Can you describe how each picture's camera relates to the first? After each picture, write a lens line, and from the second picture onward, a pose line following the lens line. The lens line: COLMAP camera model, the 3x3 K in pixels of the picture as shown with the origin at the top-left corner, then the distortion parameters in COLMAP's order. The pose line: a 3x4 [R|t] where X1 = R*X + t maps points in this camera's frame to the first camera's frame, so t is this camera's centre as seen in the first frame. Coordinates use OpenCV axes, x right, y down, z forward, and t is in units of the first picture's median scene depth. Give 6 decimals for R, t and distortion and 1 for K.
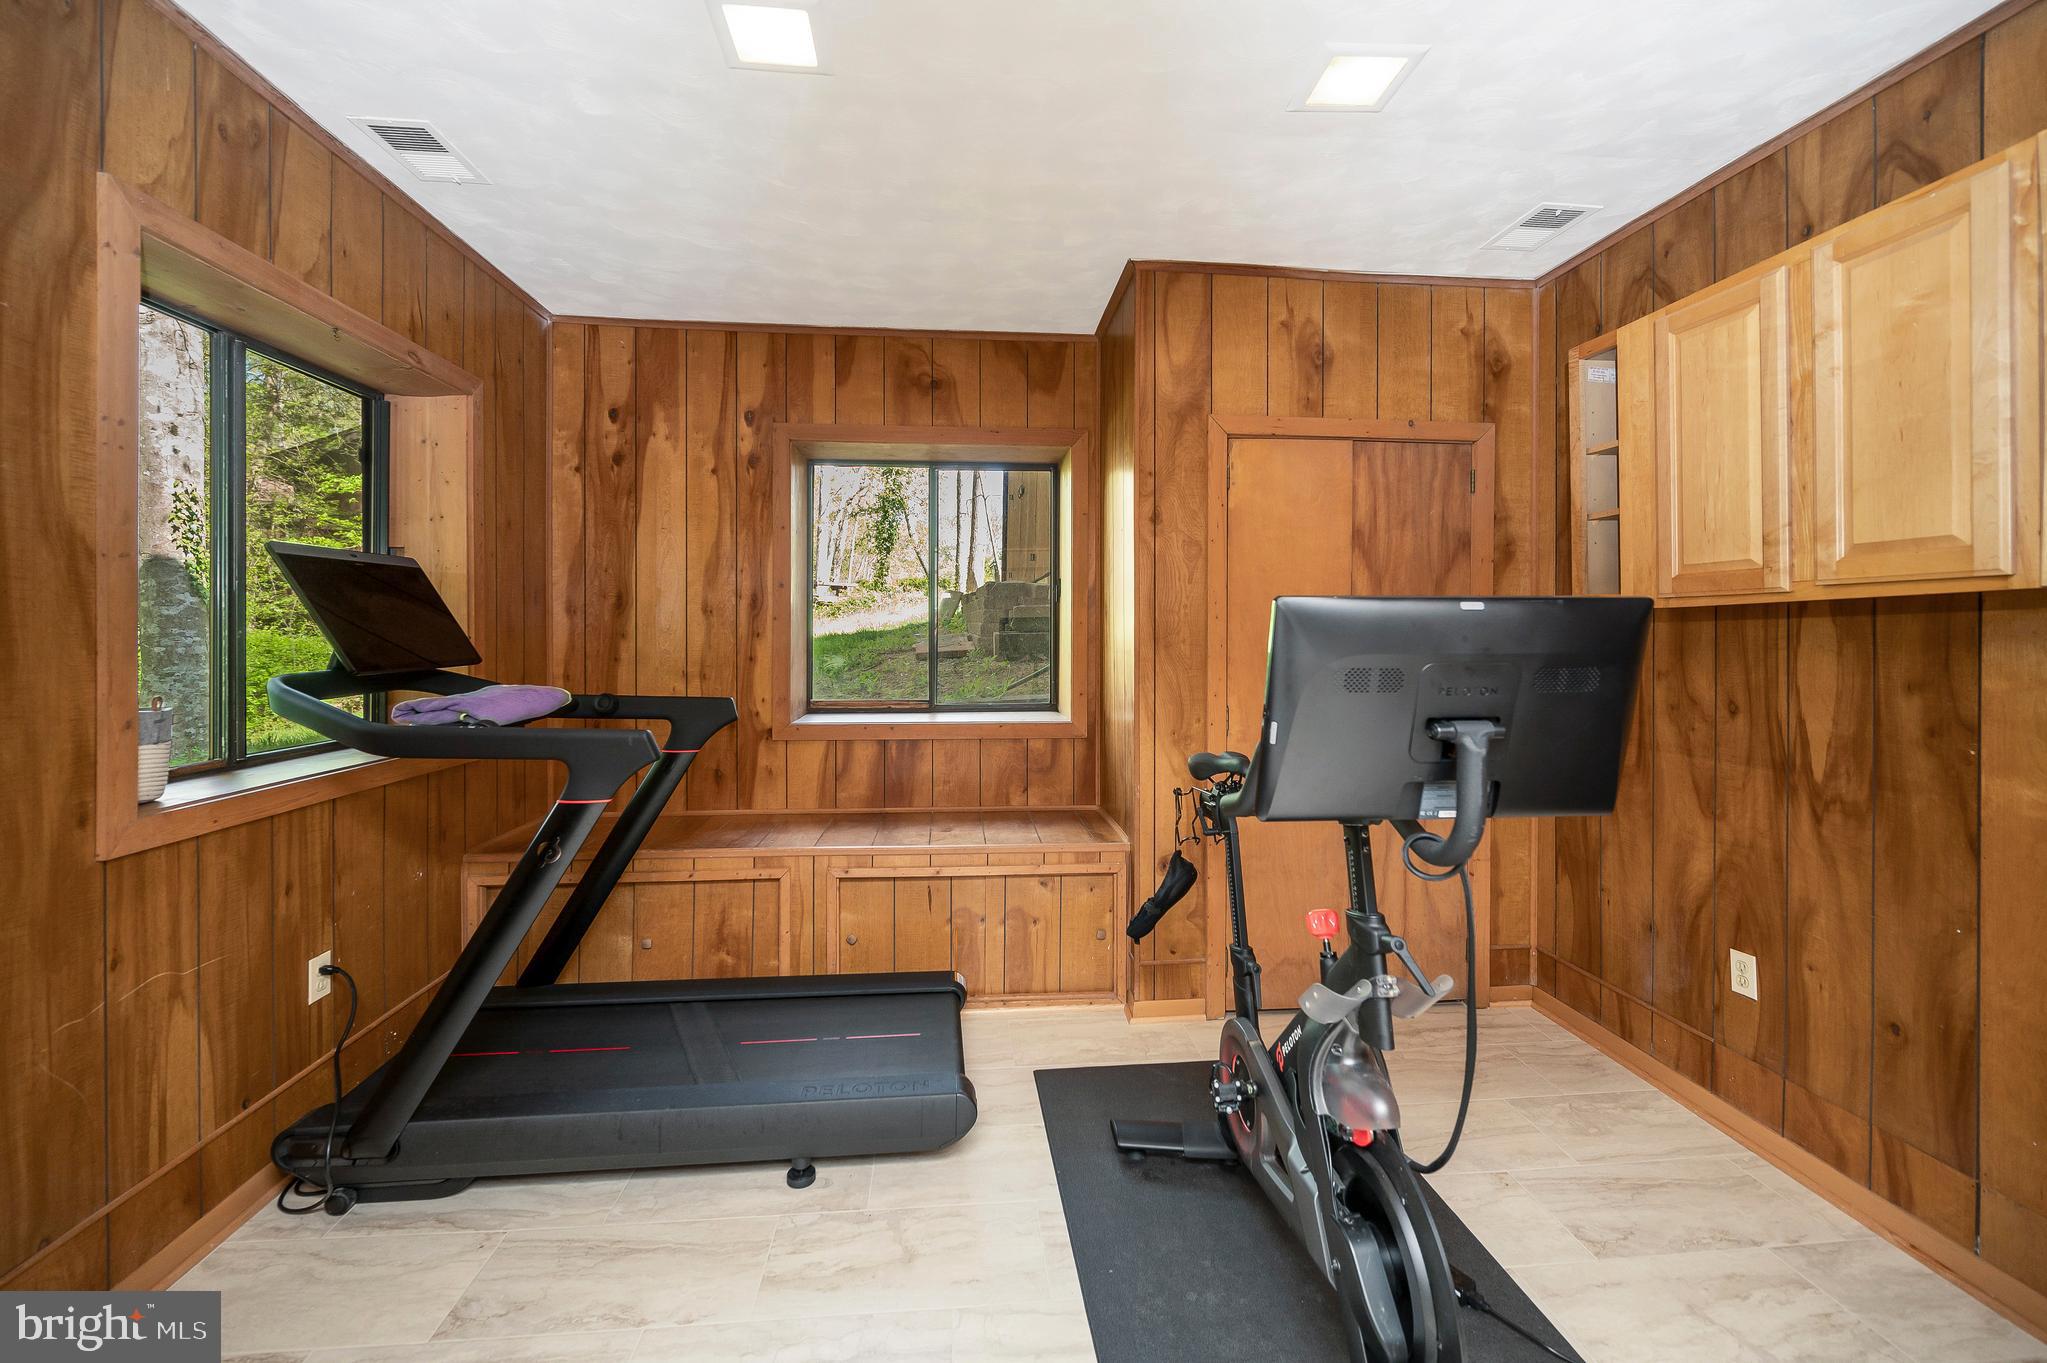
lens RADIAL K [[860.9, 0, 1035.9], [0, 860.9, 629.0], [0, 0, 1]] dist [-0.000933, 0.000023]
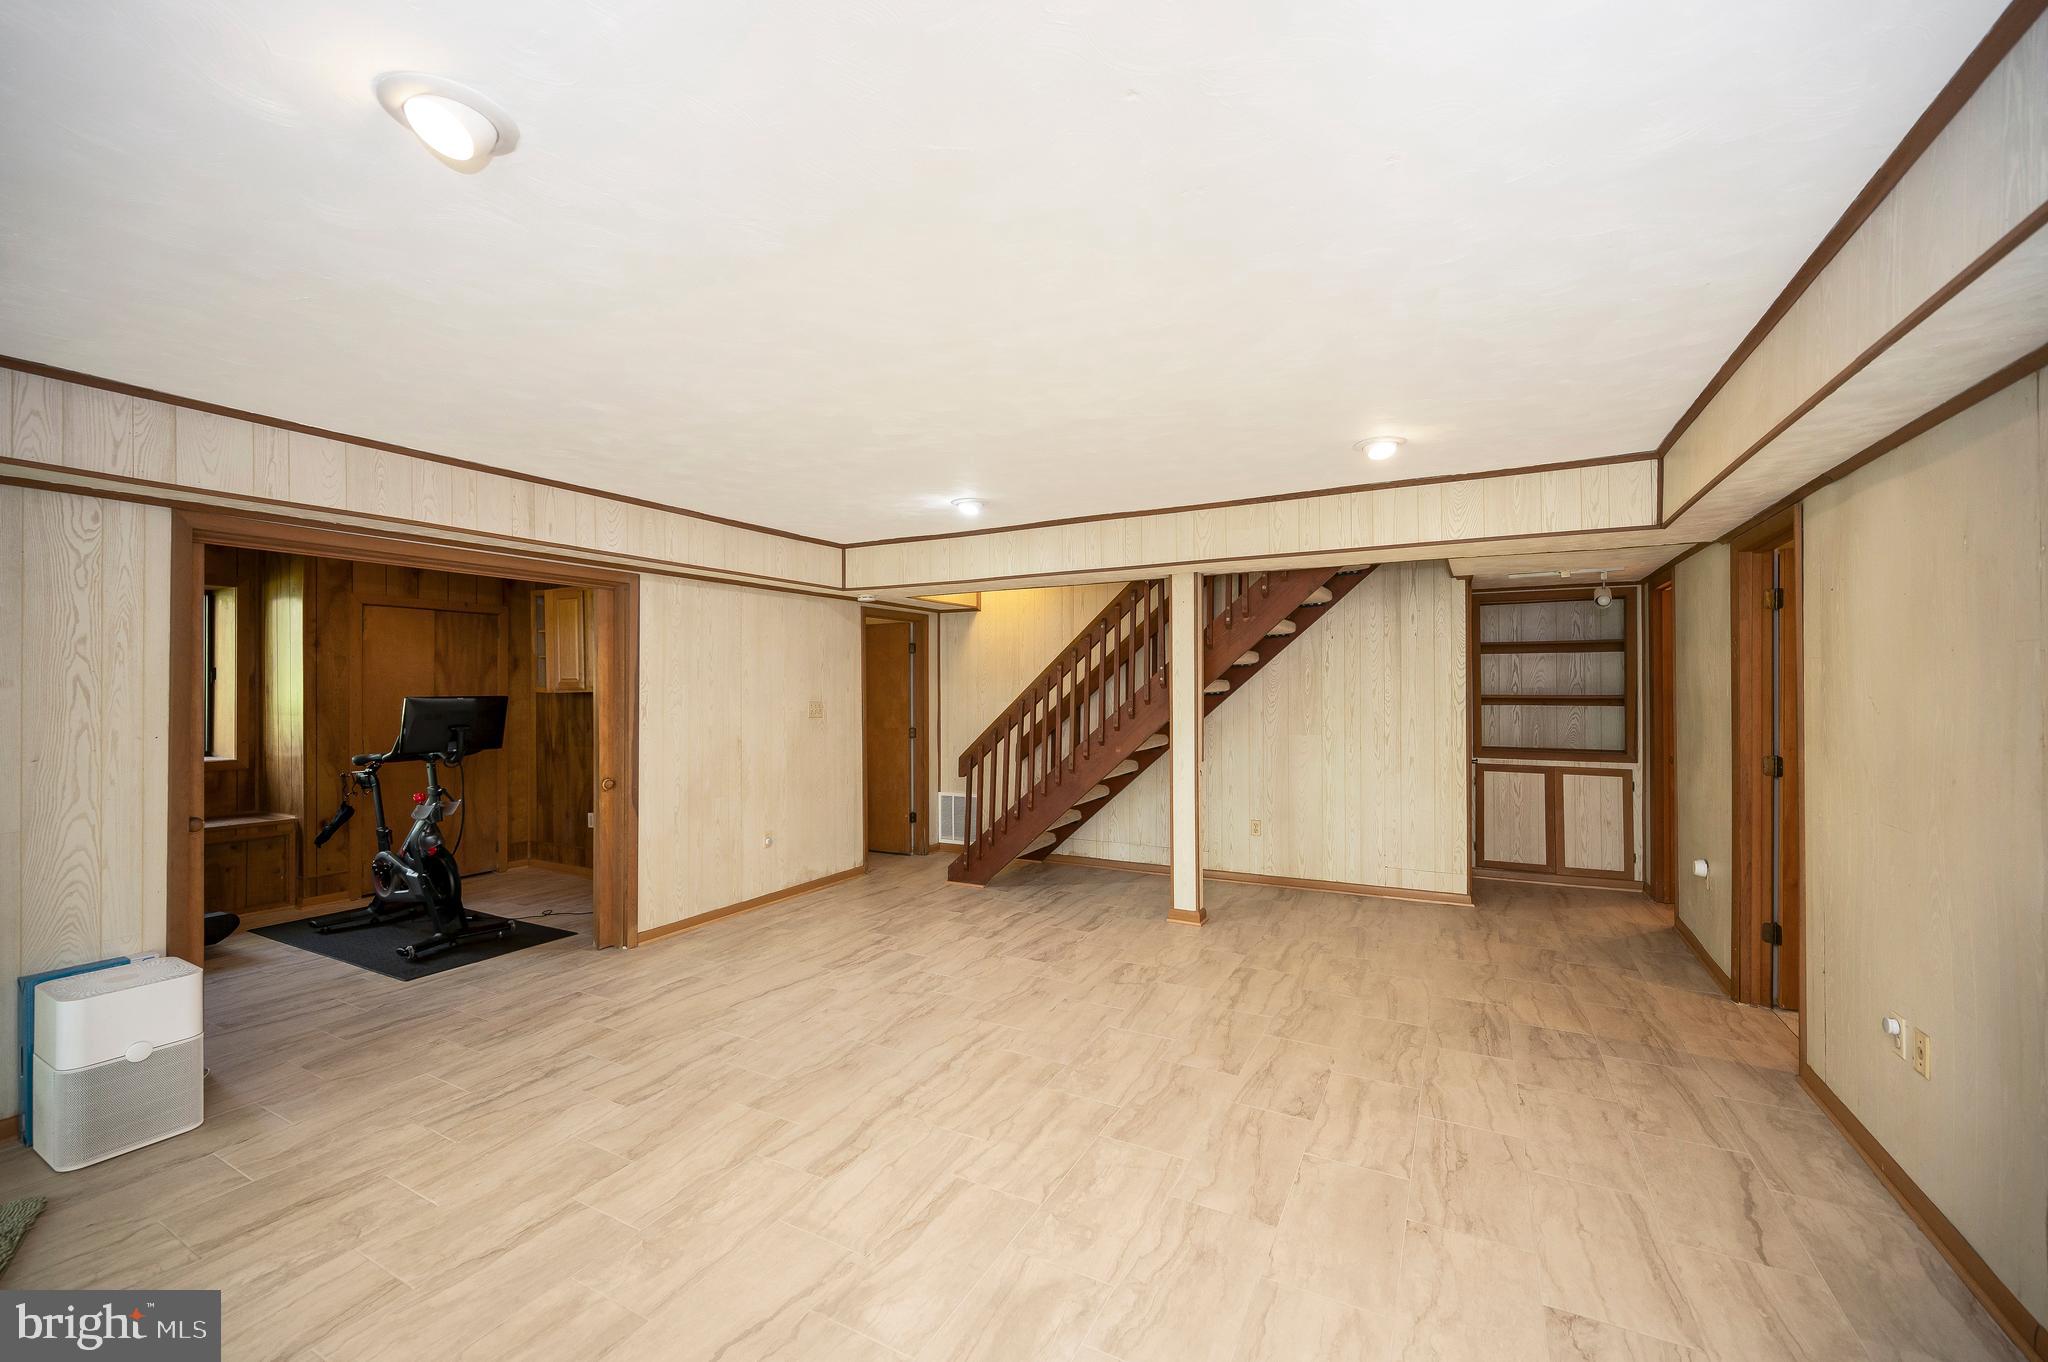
lens RADIAL K [[809.4, 0, 1004.0], [0, 809.4, 691.1], [0, 0, 1]] dist [-0.000552, -0.000039]
pose [[0.579724, -0.004312, 0.814801, -0.437875], [0.001646, 0.999990, 0.004120, -0.028671], [-0.814811, -0.001047, 0.579726, -1.280757]]
